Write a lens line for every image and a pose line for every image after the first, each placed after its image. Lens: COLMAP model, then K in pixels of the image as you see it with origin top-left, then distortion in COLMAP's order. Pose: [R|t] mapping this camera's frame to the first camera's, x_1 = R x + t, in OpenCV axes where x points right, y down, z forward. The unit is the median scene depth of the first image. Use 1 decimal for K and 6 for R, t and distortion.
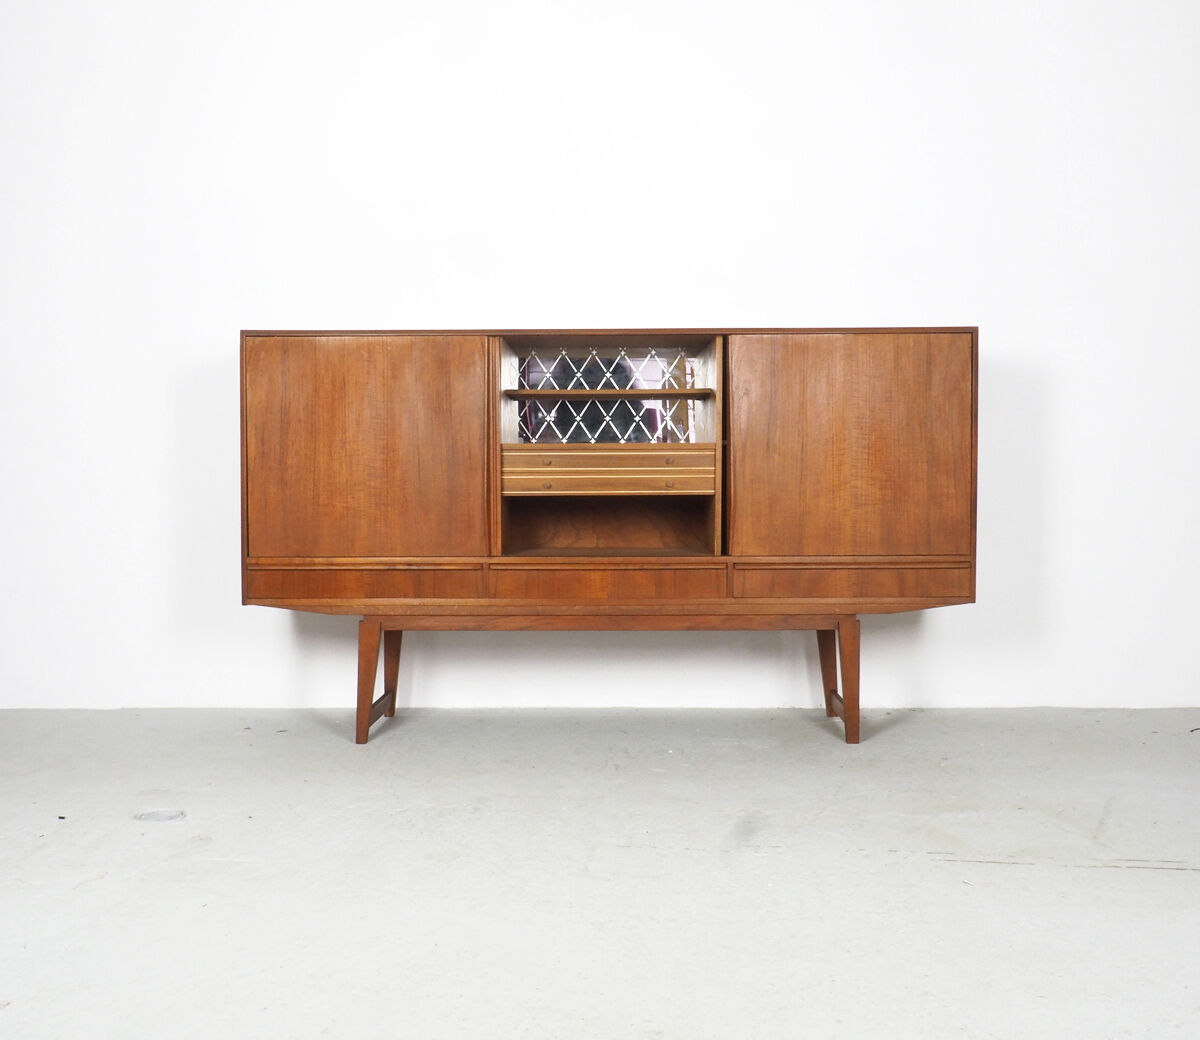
lens RADIAL K [[1467.0, 0, 589.2], [0, 1467.0, 510.5], [0, 0, 1]] dist [0.008922, -0.003989]
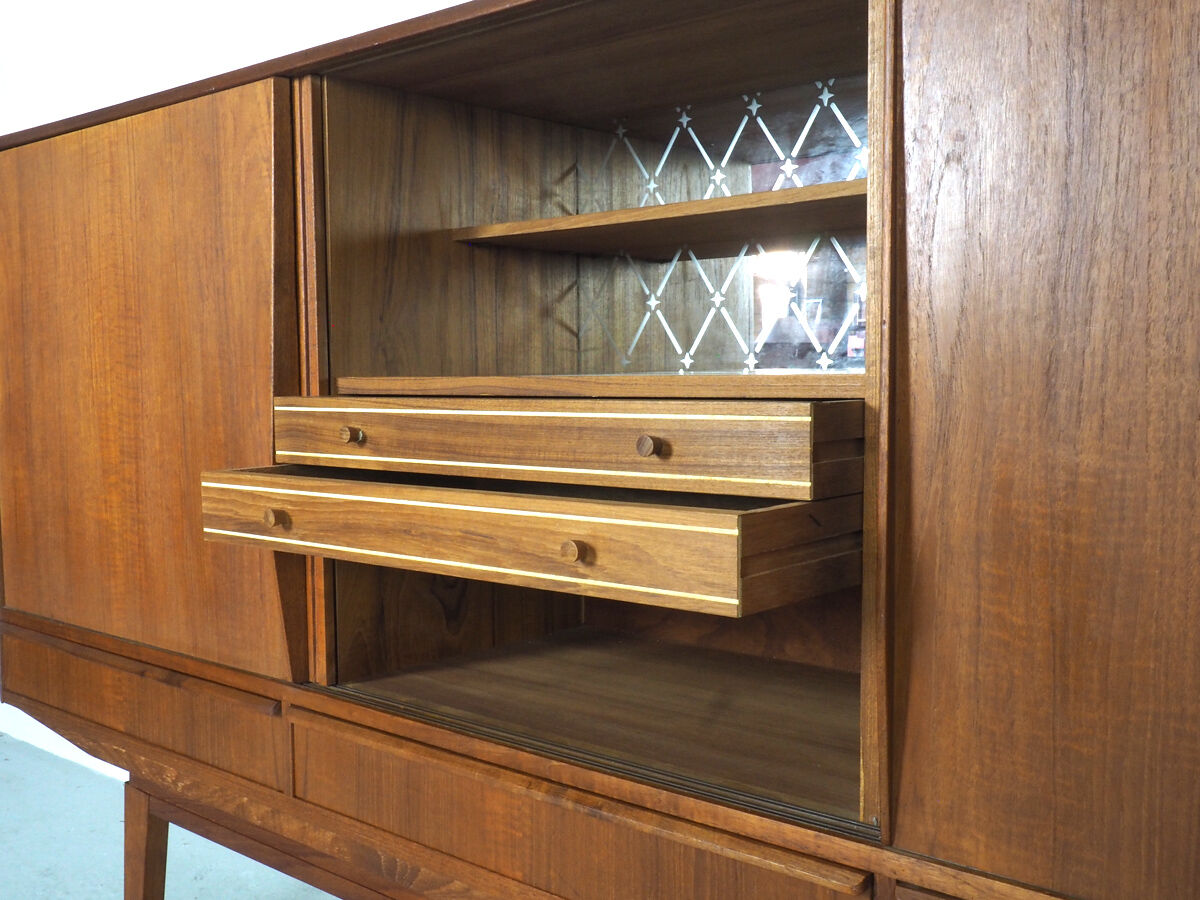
lens RADIAL K [[1288.7, 0, 552.9], [0, 1288.7, 450.1], [0, 0, 1]] dist [0.002218, 0.014971]
pose [[0.742467, 0.038166, -0.668794, 0.194123], [-0.013710, 0.999032, 0.041792, -0.041858], [0.669742, -0.021860, 0.742272, 0.806977]]
